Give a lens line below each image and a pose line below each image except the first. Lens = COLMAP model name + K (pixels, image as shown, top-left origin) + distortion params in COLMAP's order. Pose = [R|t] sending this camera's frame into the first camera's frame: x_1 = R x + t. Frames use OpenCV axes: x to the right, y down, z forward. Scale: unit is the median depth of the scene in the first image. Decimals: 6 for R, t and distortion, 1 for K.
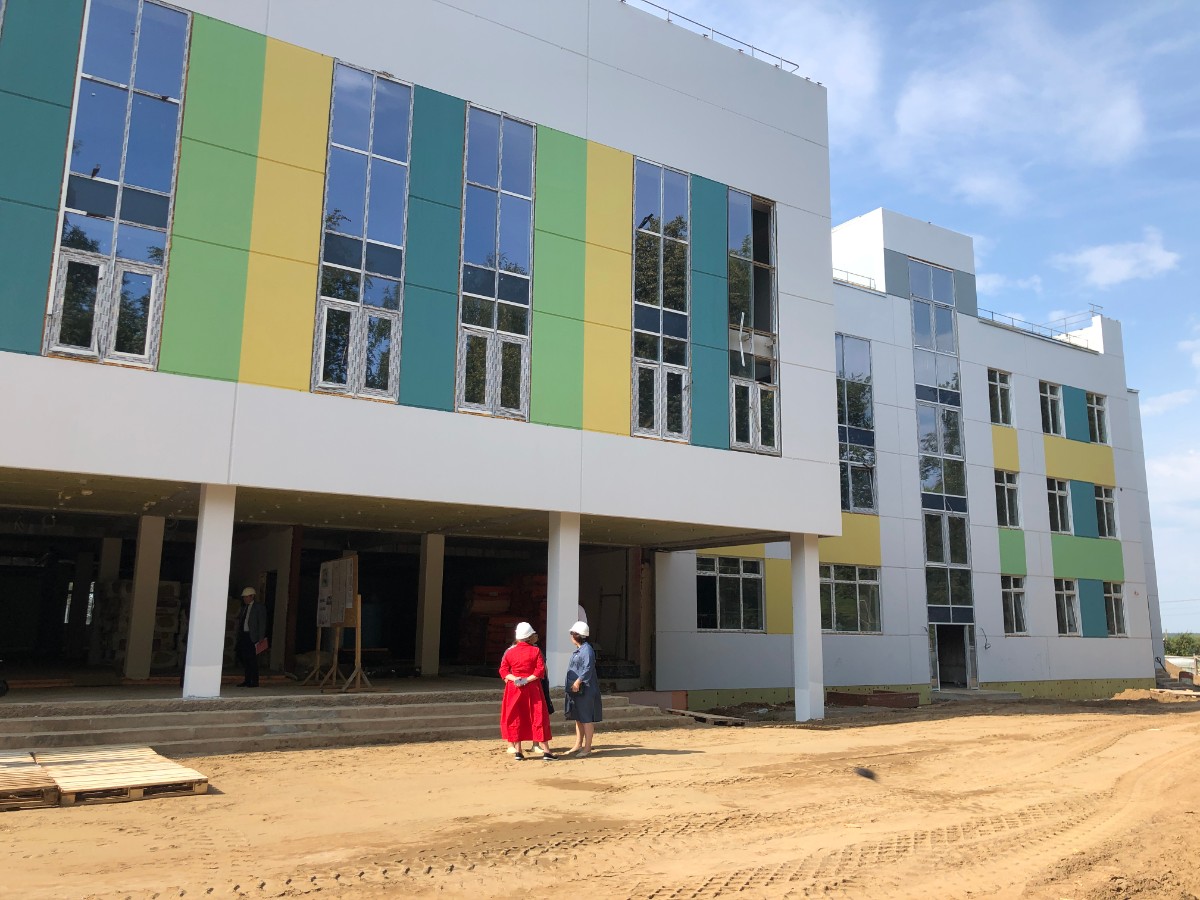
lens RADIAL K [[995.5, 0, 600.8], [0, 995.5, 451.8], [0, 0, 1]] dist [-0.005142, 0.003880]
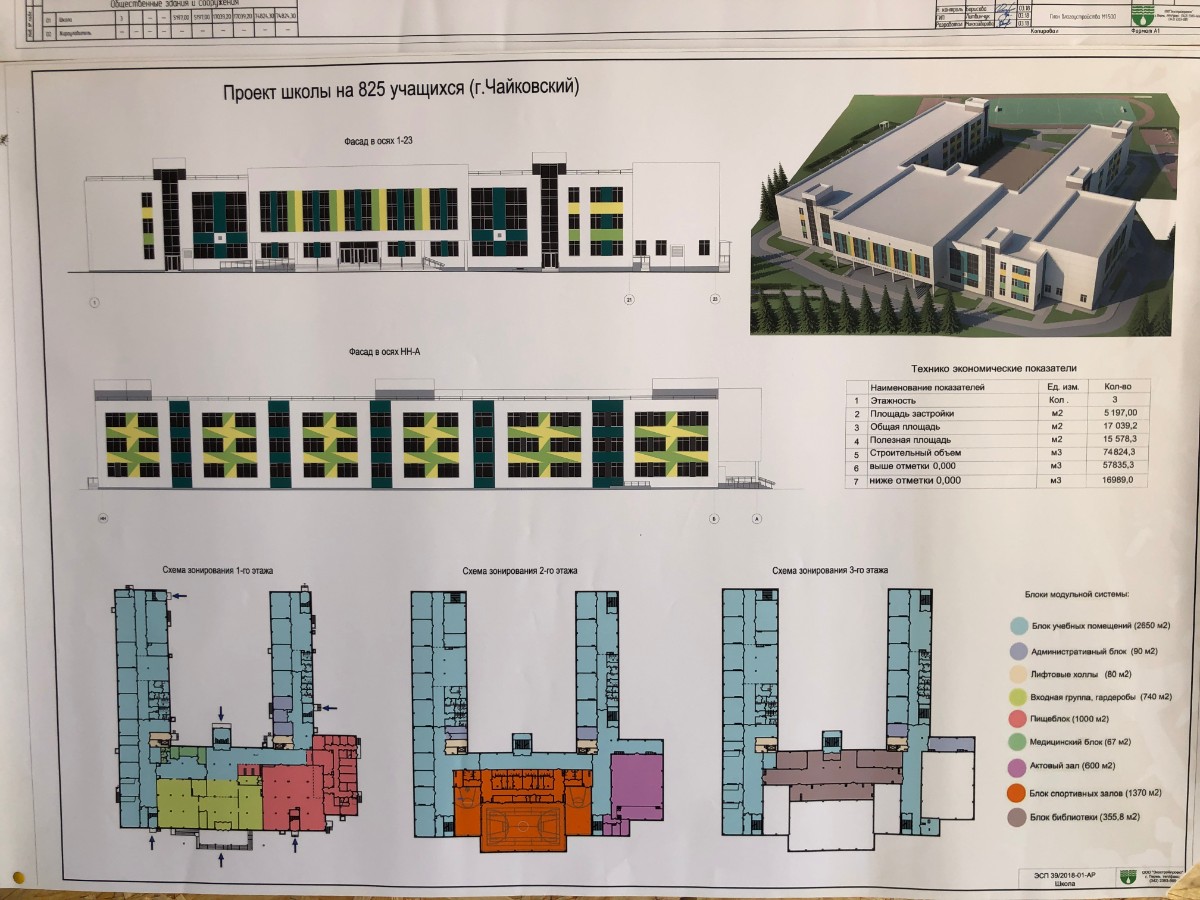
lens RADIAL K [[995.5, 0, 598.7], [0, 995.5, 450.8], [0, 0, 1]] dist [-0.005142, 0.003880]
pose [[0.827875, 0.018609, -0.560604, 2.775204], [0.116972, 0.971748, 0.204997, 0.134450], [0.548581, -0.235287, 0.802309, -2.386216]]
